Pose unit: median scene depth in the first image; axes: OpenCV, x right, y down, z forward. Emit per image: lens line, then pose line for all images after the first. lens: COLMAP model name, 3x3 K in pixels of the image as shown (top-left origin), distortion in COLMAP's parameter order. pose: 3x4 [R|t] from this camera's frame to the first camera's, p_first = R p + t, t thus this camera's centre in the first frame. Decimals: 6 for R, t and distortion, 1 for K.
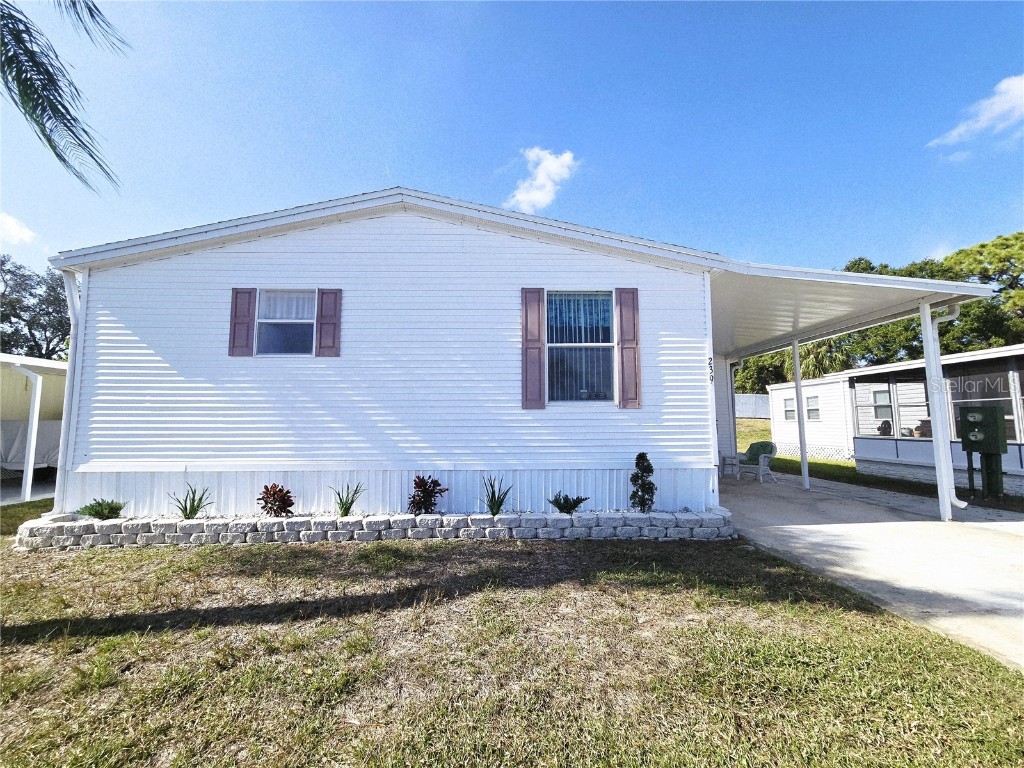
lens RADIAL K [[424.7, 0, 509.1], [0, 424.7, 386.7], [0, 0, 1]] dist [-0.002890, -0.000151]
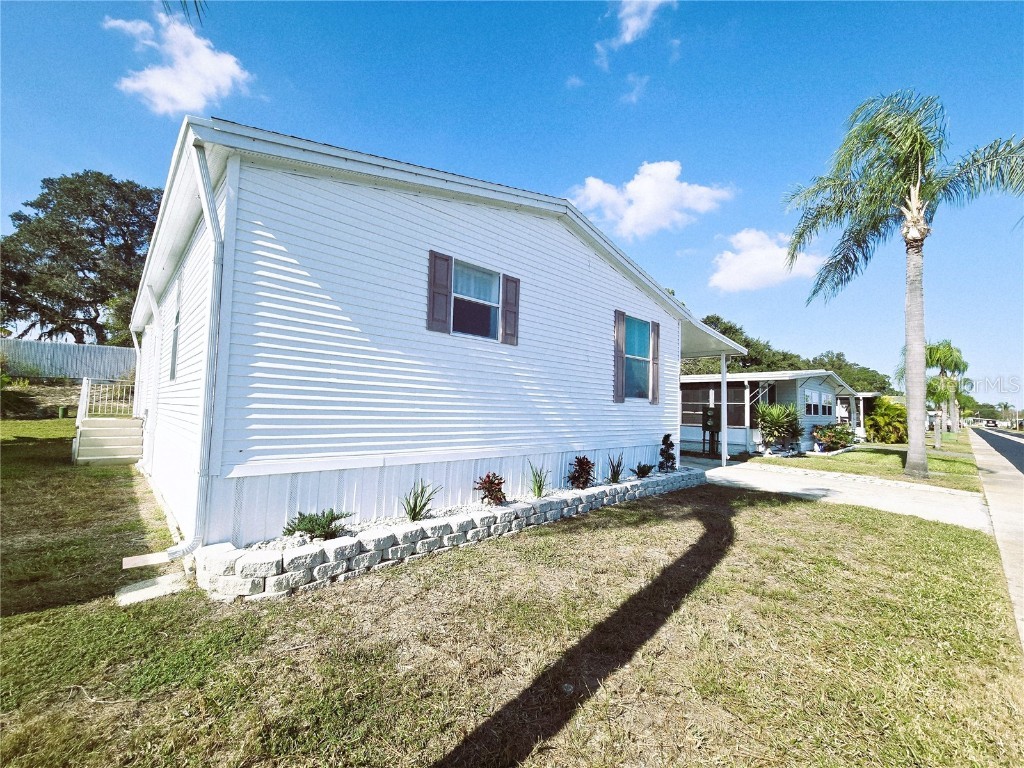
lens RADIAL K [[424.7, 0, 509.1], [0, 424.7, 386.7], [0, 0, 1]] dist [-0.002890, -0.000151]
pose [[0.747124, 0.059091, 0.662053, -1.088399], [-0.090498, 0.995809, 0.013246, 0.016412], [-0.658495, -0.069811, 0.749340, 0.237218]]
